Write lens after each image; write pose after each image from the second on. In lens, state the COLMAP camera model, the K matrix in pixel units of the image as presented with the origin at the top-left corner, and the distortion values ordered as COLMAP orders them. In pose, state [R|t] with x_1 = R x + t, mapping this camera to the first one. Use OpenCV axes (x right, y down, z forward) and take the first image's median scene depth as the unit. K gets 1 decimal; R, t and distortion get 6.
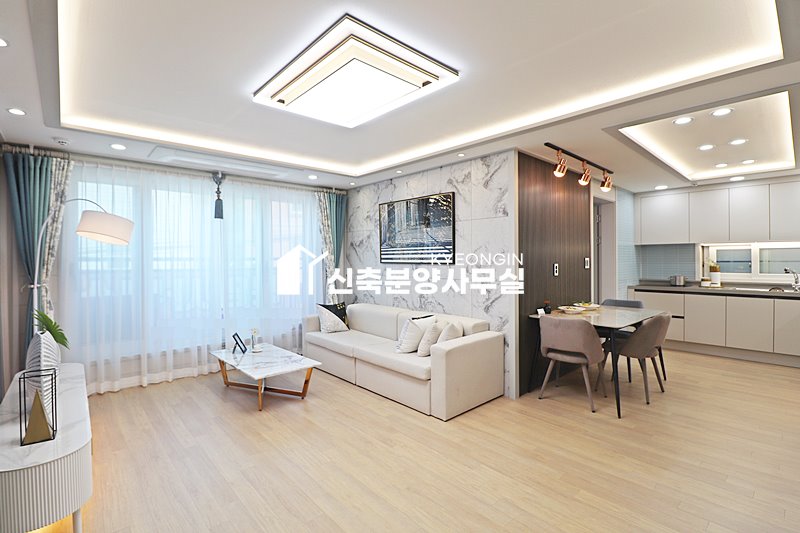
lens RADIAL K [[375.5, 0, 399.5], [0, 375.5, 261.1], [0, 0, 1]] dist [-0.001052, -0.013172]
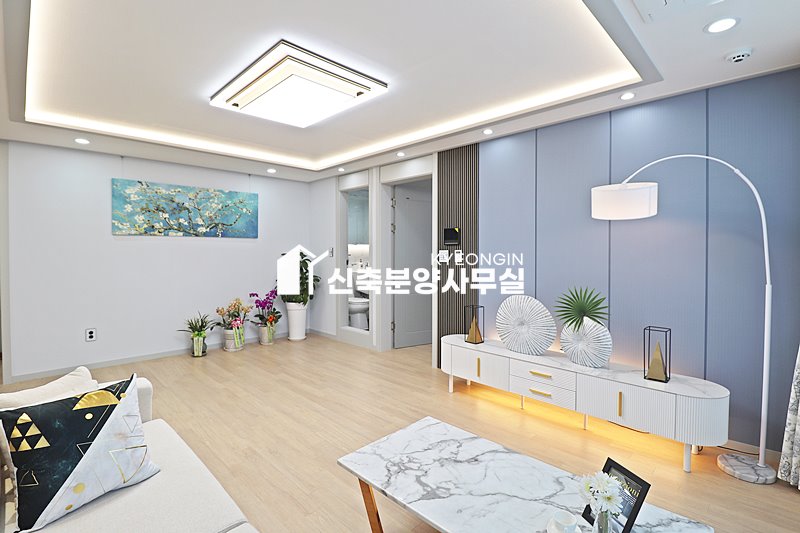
lens RADIAL K [[378.2, 0, 405.1], [0, 378.2, 258.6], [0, 0, 1]] dist [-0.014967, -0.001045]
pose [[-0.997739, 0.007275, -0.066820, -0.226862], [0.005550, 0.999648, 0.025956, 0.005282], [0.066986, 0.025526, -0.997427, 1.273419]]
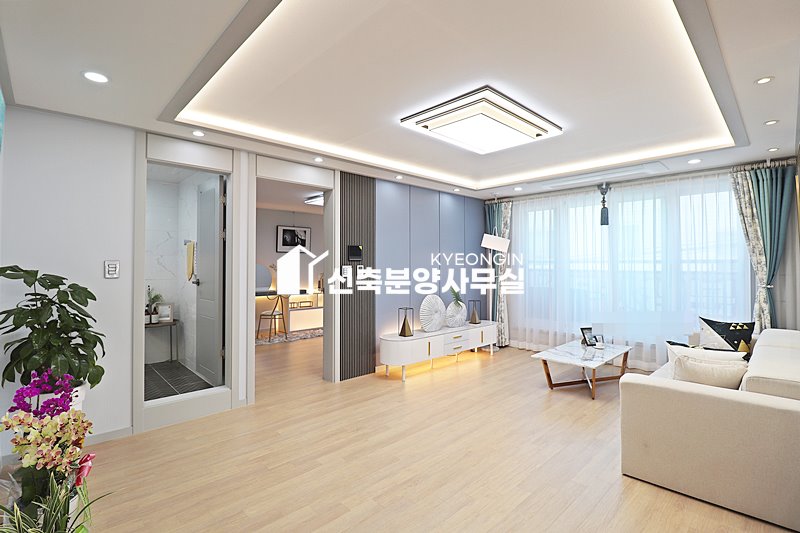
lens RADIAL K [[372.2, 0, 399.0], [0, 372.2, 261.2], [0, 0, 1]] dist [-0.000557, -0.013205]
pose [[0.027023, -0.001039, -0.999634, 0.652870], [-0.005190, 0.999986, -0.001180, -0.002335], [0.999621, 0.005220, 0.027017, 0.395382]]
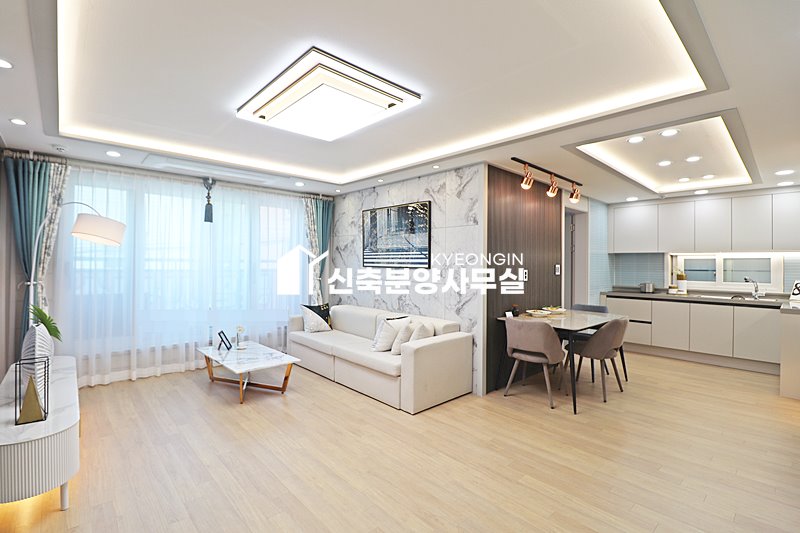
lens RADIAL K [[372.2, 0, 399.0], [0, 372.2, 261.2], [0, 0, 1]] dist [-0.000557, -0.013205]
pose [[0.999839, 0.015470, 0.009113, 0.049490], [-0.015369, 0.999820, -0.011101, -0.000155], [-0.009283, 0.010959, 0.999897, -0.052085]]
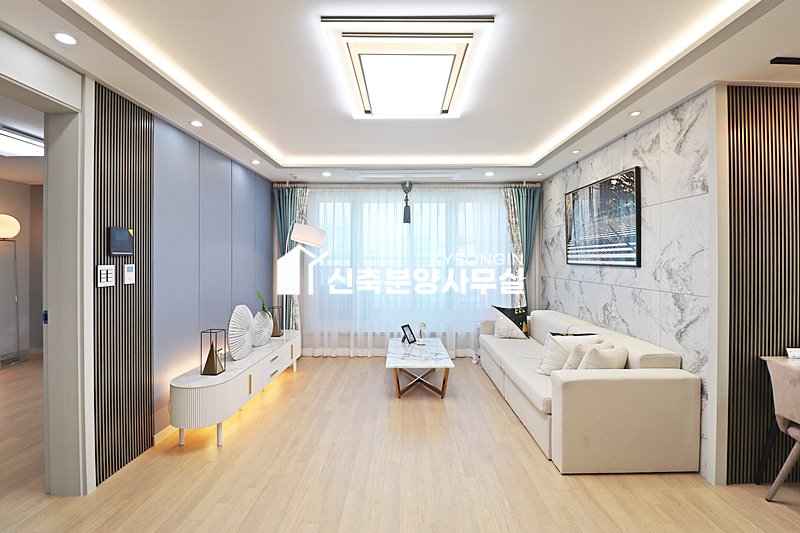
lens RADIAL K [[370.1, 0, 398.6], [0, 370.1, 258.7], [0, 0, 1]] dist [0.000167, -0.013598]
pose [[0.732202, 0.005655, -0.681064, 0.290875], [-0.009761, 0.999950, -0.002191, -0.002046], [0.681018, 0.008252, 0.732220, 0.172627]]
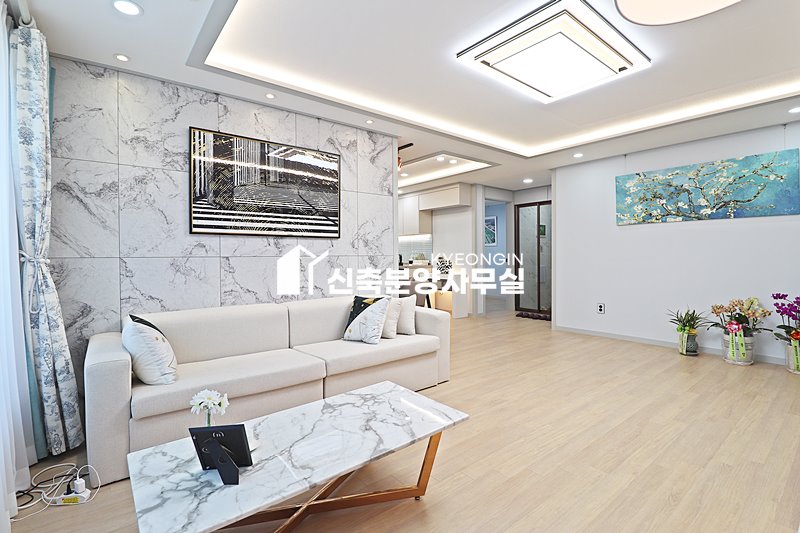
lens RADIAL K [[375.5, 0, 399.5], [0, 375.5, 261.1], [0, 0, 1]] dist [-0.001052, -0.013172]
pose [[0.055328, -0.008747, 0.998430, -0.723114], [0.013523, 0.999876, 0.008010, 0.056434], [-0.998377, 0.013059, 0.055440, 0.814486]]
